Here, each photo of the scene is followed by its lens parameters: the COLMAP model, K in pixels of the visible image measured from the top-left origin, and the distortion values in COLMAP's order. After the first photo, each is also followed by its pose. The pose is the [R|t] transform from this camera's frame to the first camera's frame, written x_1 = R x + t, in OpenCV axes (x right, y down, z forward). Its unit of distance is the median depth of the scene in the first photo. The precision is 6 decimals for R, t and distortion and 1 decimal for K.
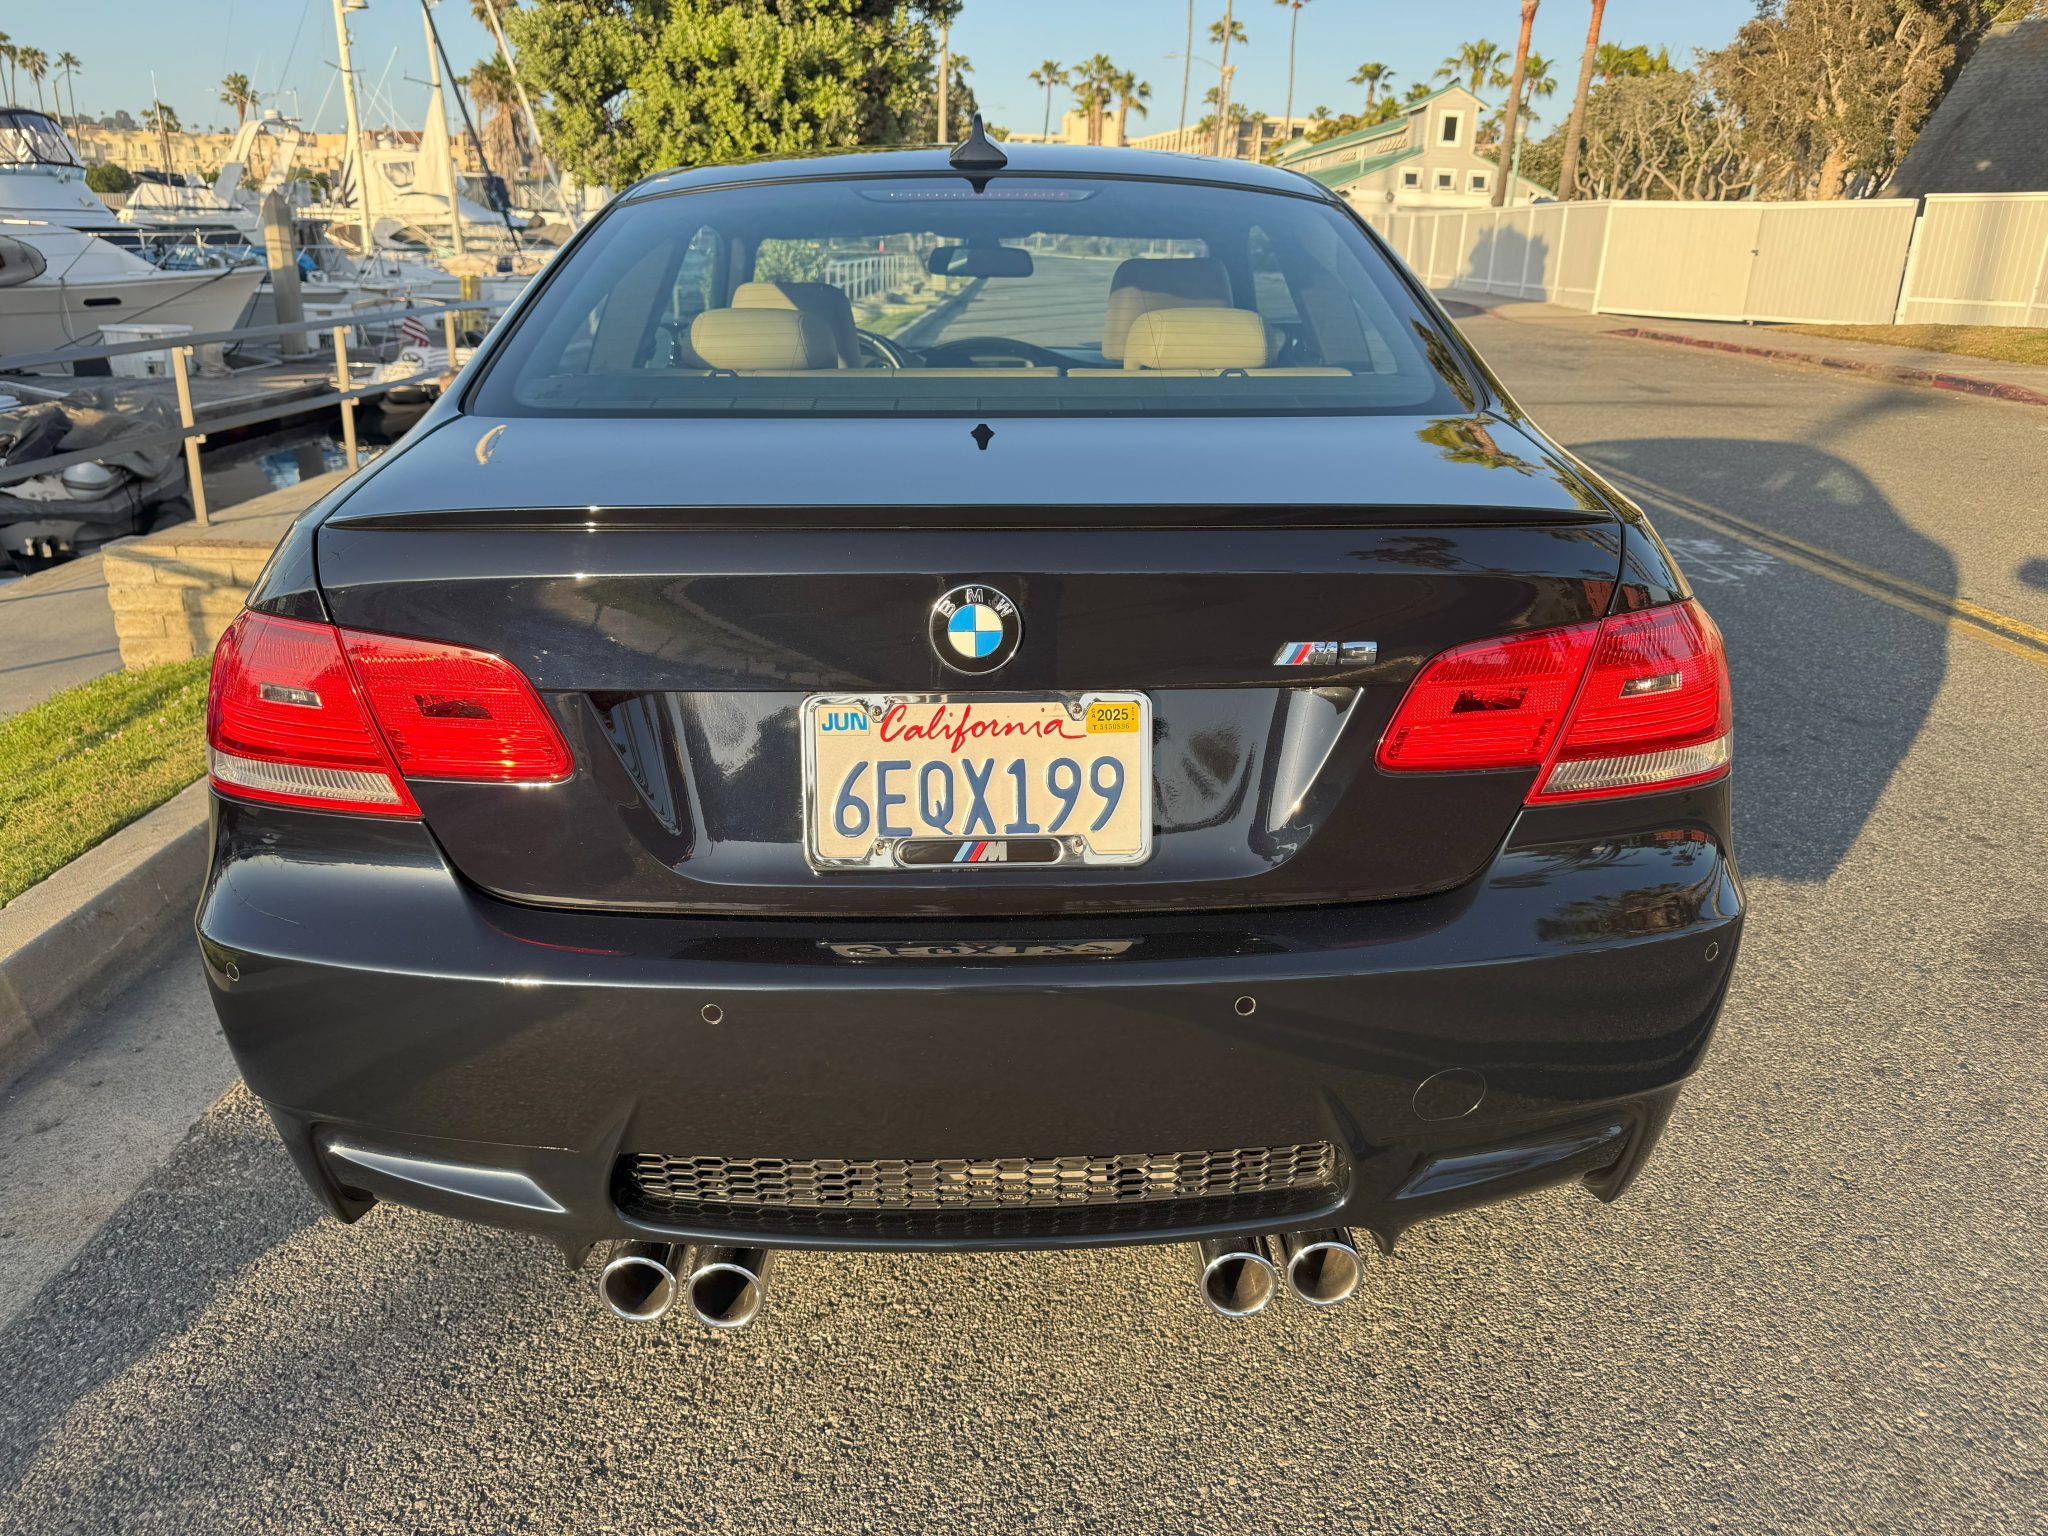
lens RADIAL K [[1463.8, 0, 1026.0], [0, 1463.8, 765.6], [0, 0, 1]] dist [0.011352, -0.013126]
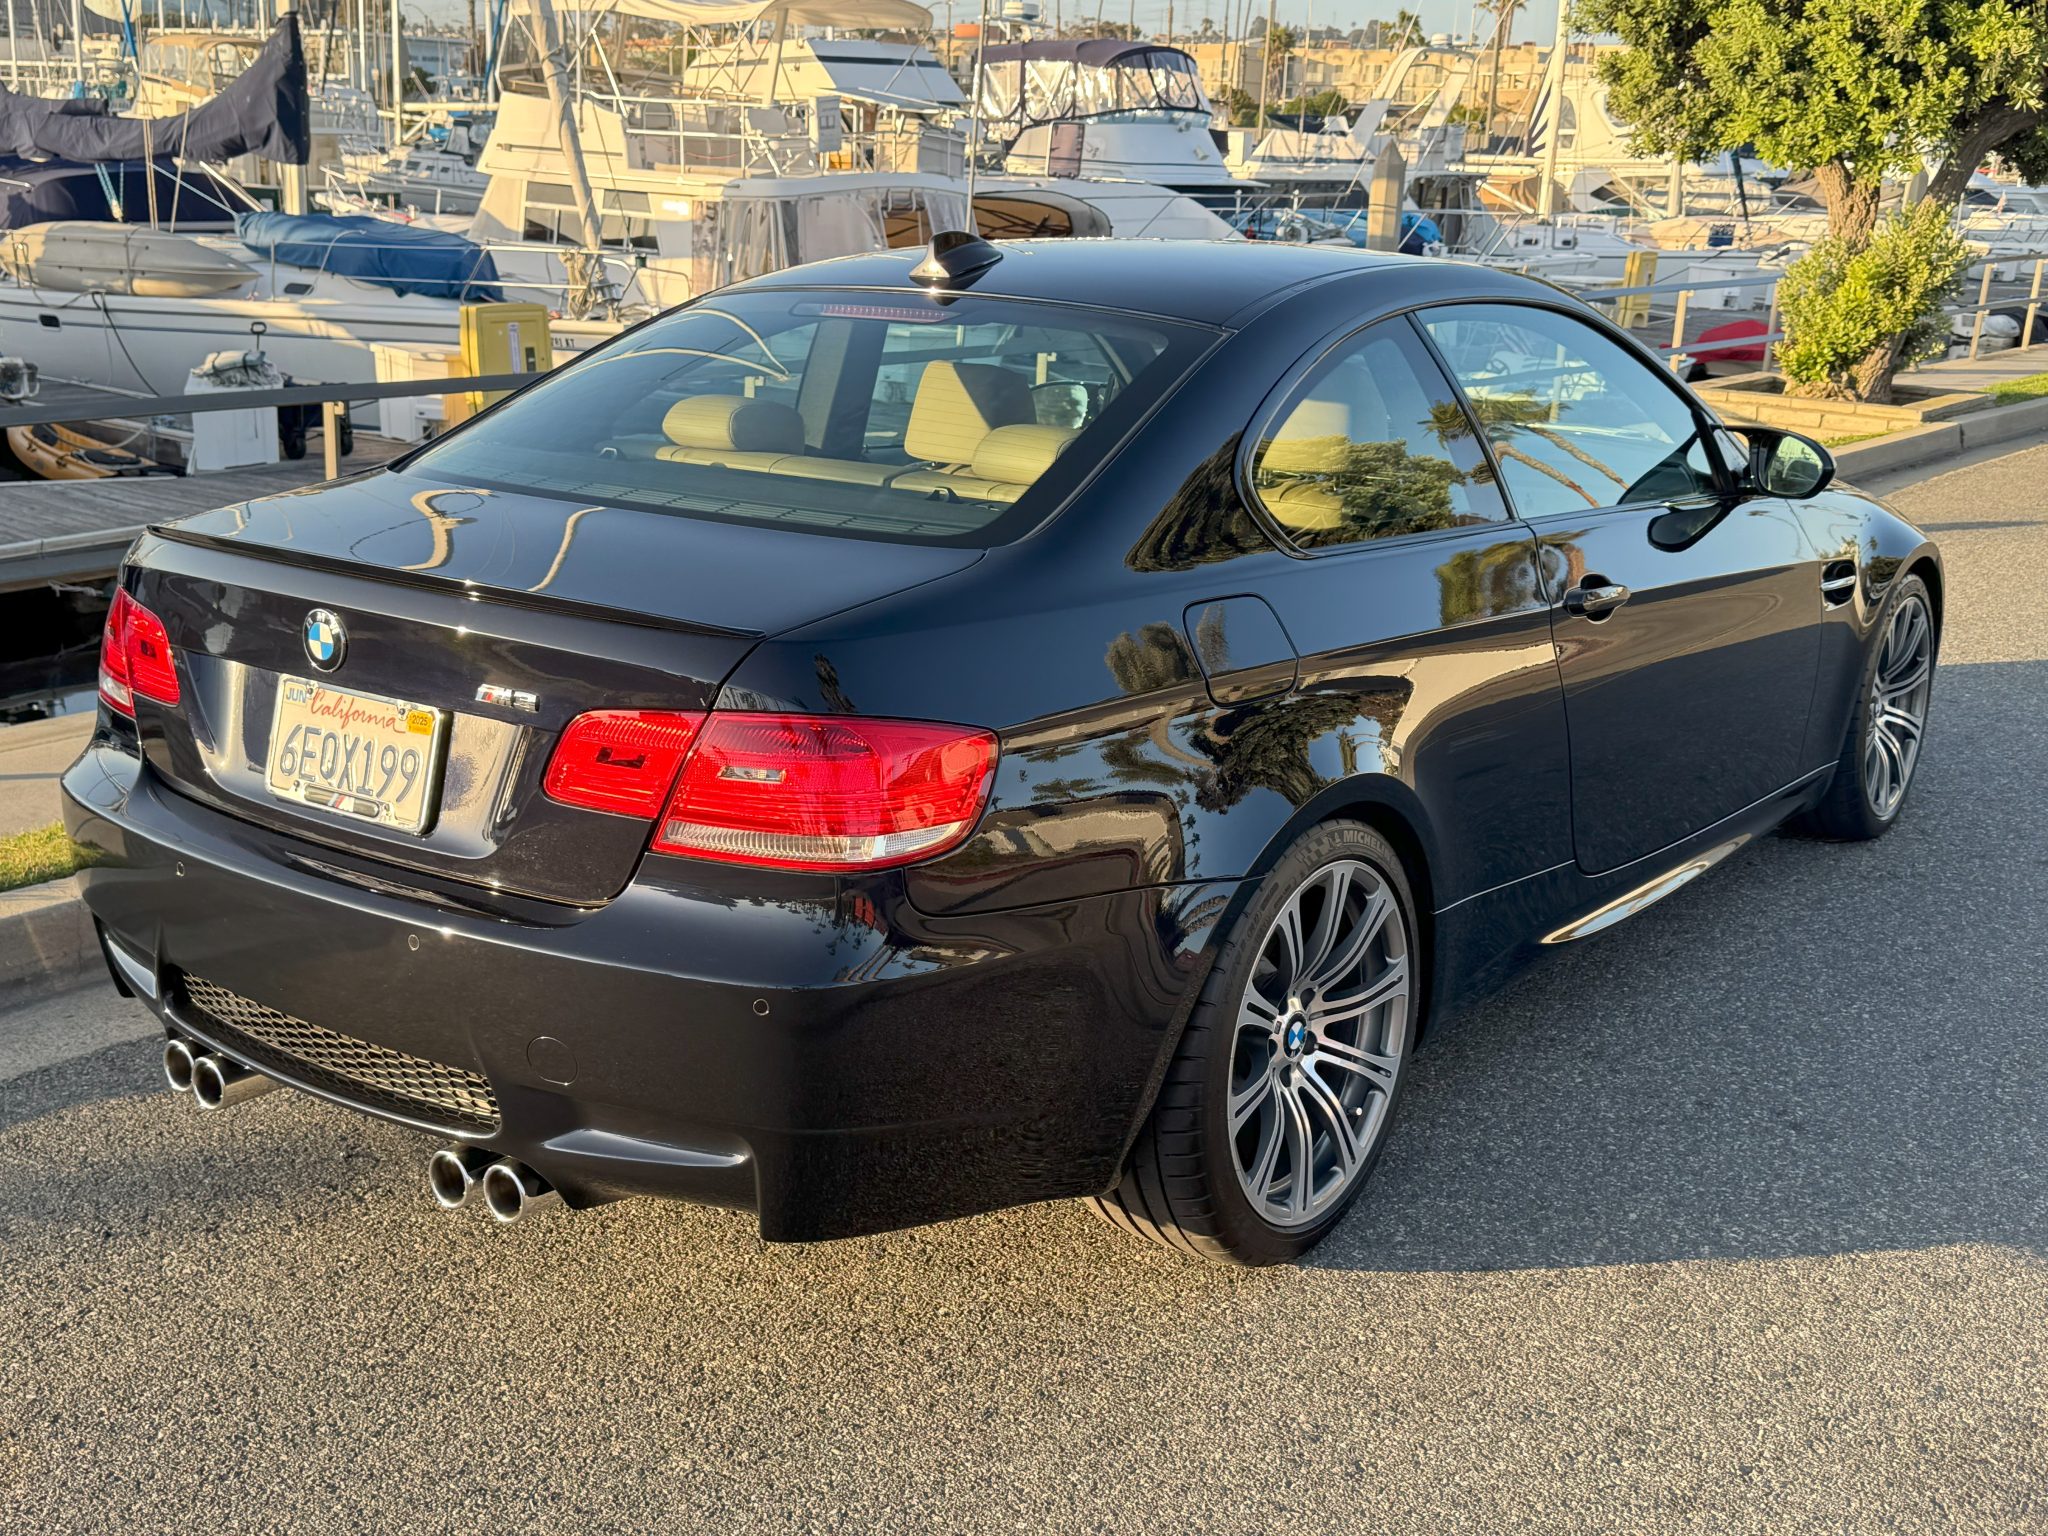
lens RADIAL K [[2224.9, 0, 1056.2], [0, 2224.9, 763.5], [0, 0, 1]] dist [0.031792, 0.000000]
pose [[0.795667, 0.165856, -0.582585, 0.968012], [-0.219113, 0.975461, -0.021551, -0.044700], [0.564715, 0.144799, 0.812484, -0.197009]]
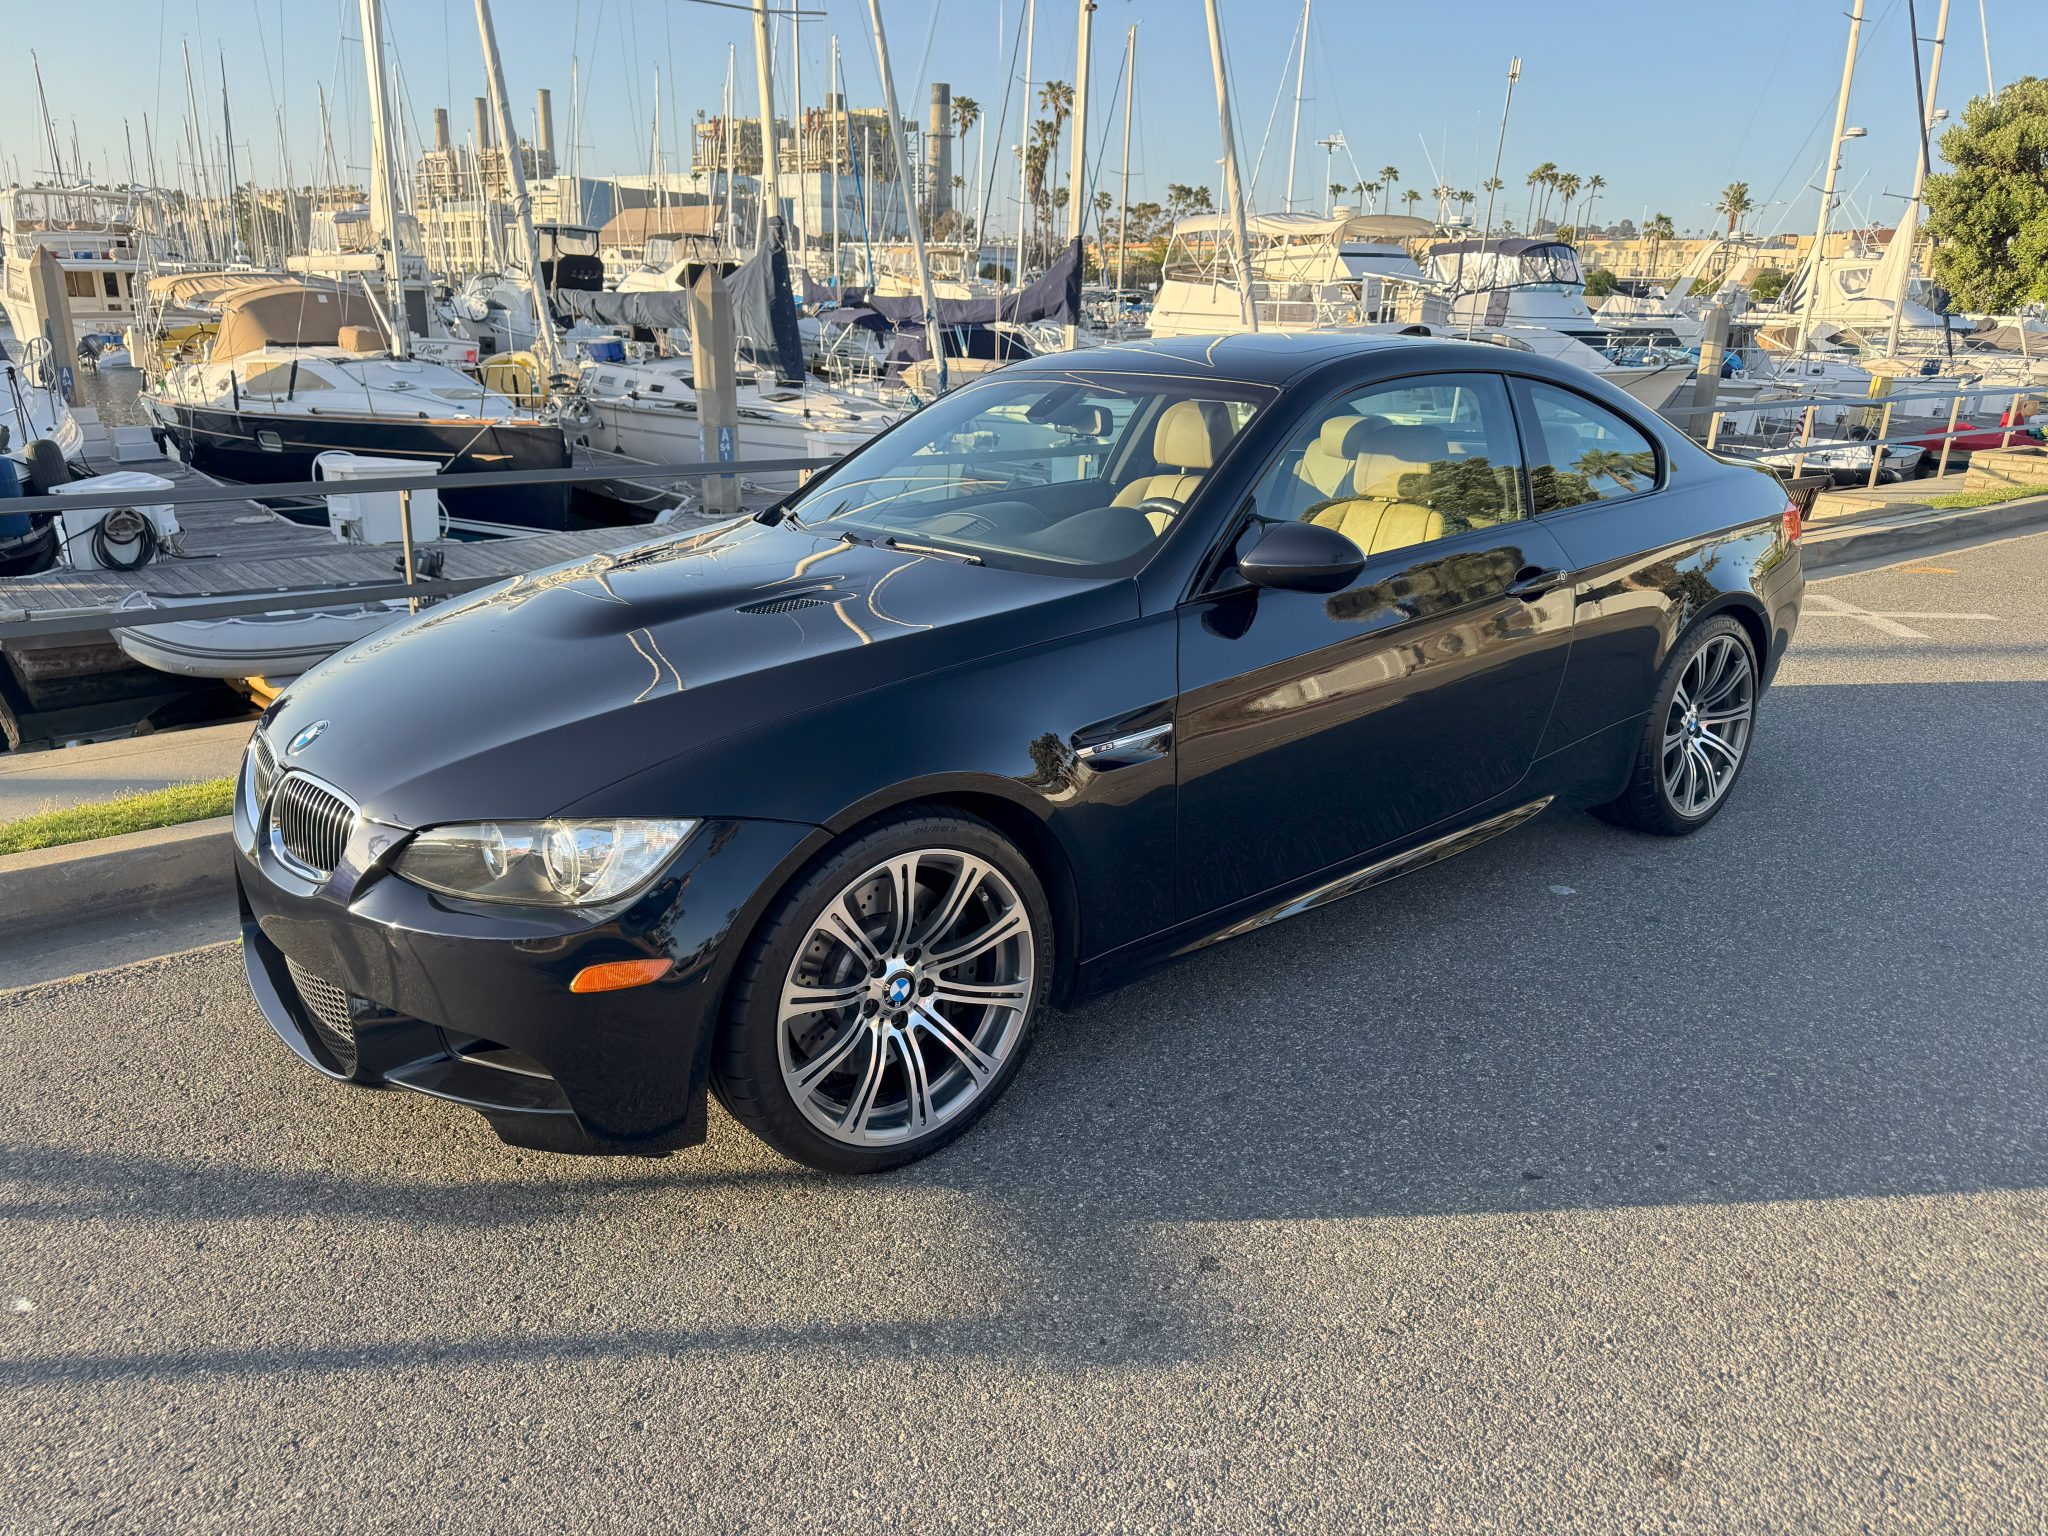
lens RADIAL K [[1463.8, 0, 1037.7], [0, 1463.8, 767.3], [0, 0, 1]] dist [0.011352, -0.013126]
pose [[0.641560, 0.228093, -0.732376, 1.036049], [-0.270192, 0.960773, 0.062537, 0.549701], [0.717912, 0.157761, 0.678022, -1.734266]]
